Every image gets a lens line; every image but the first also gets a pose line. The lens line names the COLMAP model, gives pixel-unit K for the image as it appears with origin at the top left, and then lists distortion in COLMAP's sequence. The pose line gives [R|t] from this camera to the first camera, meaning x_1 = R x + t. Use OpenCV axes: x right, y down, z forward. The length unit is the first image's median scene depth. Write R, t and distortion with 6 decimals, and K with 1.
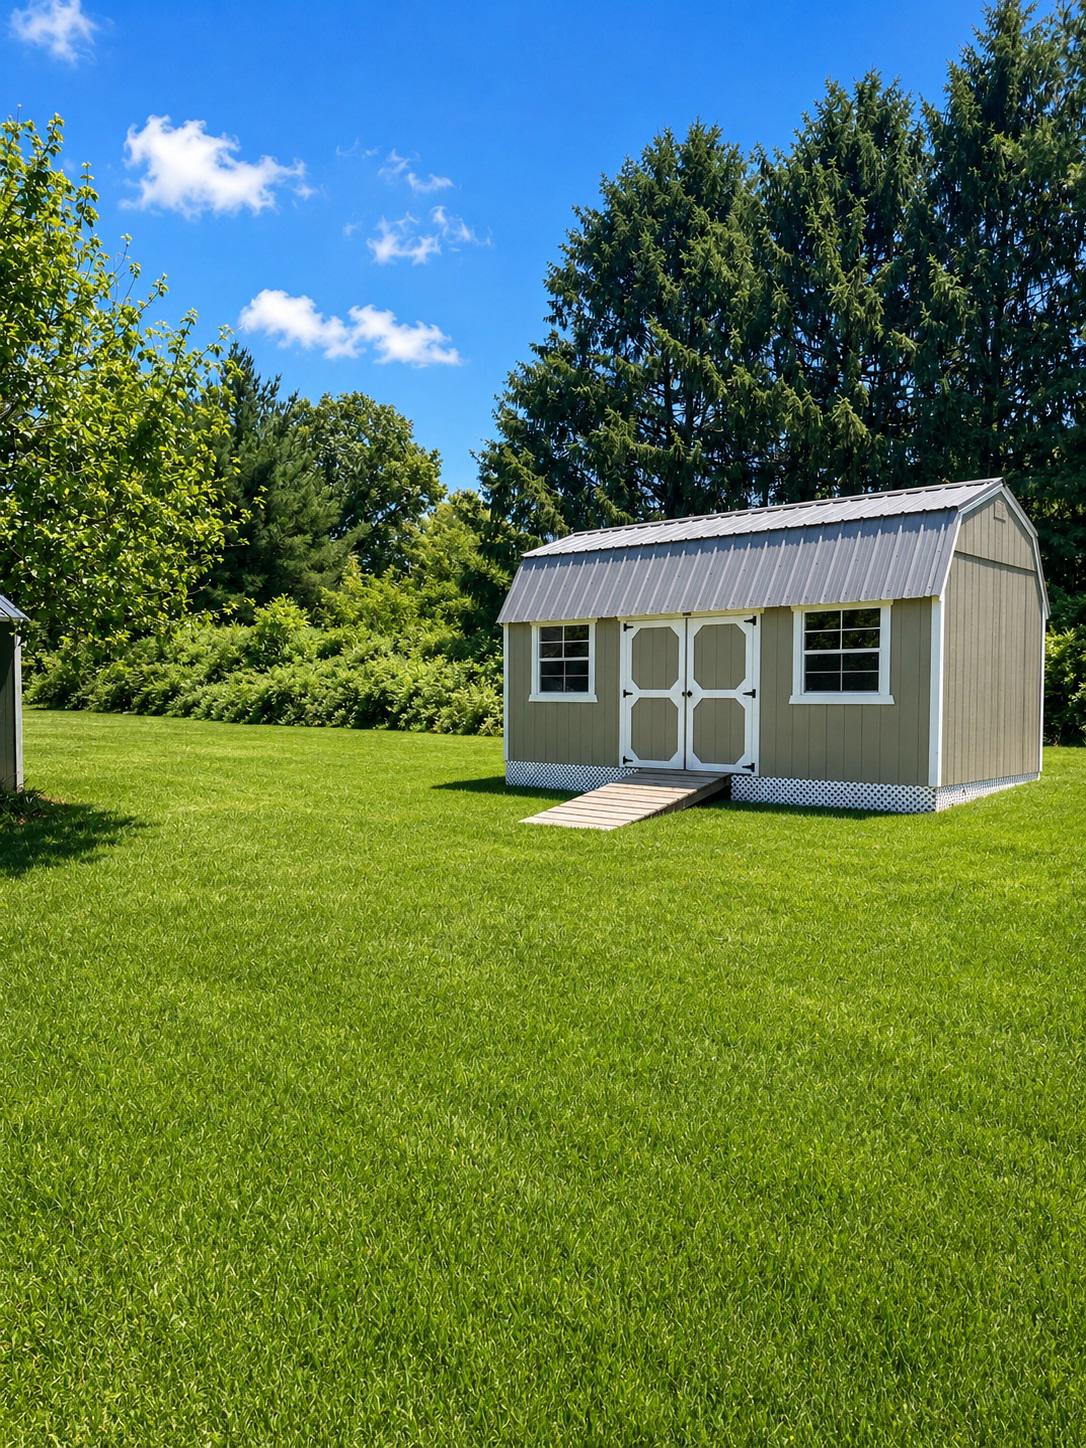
lens RADIAL K [[932.1, 0, 543.3], [0, 932.1, 724.5], [0, 0, 1]] dist [-0.003905, -0.005545]
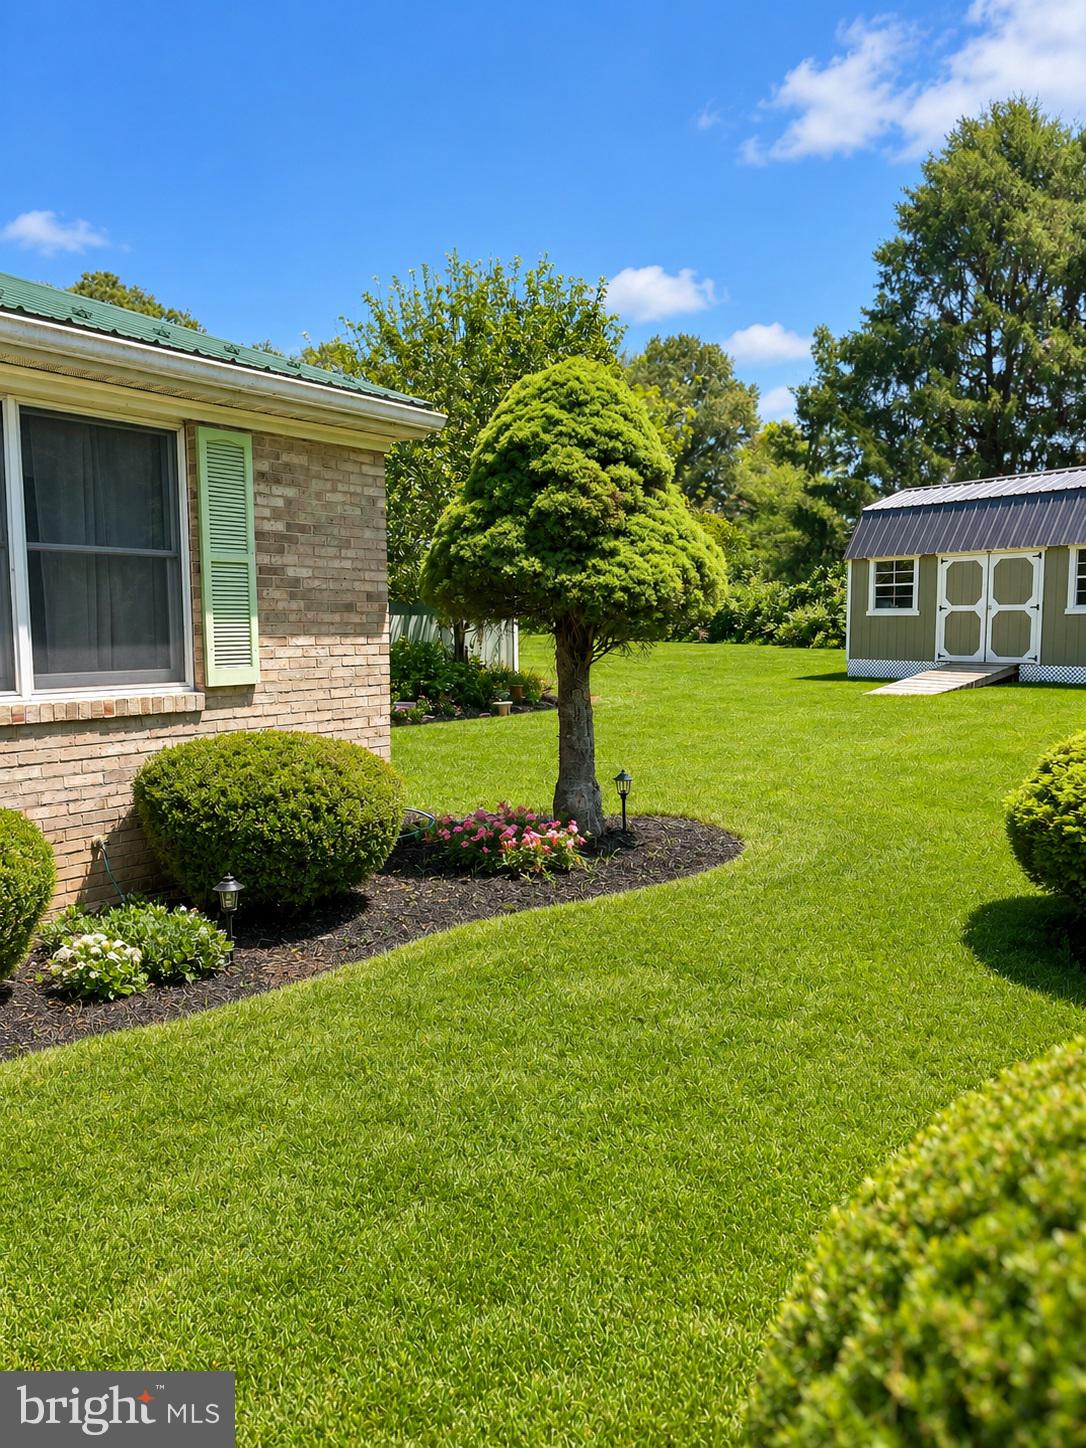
lens RADIAL K [[932.1, 0, 538.4], [0, 932.1, 713.6], [0, 0, 1]] dist [-0.003905, -0.005545]
pose [[0.949912, 0.021963, -0.311745, -0.042306], [-0.000425, 0.997617, 0.068988, 0.025128], [0.312517, -0.065400, 0.947658, -0.474562]]
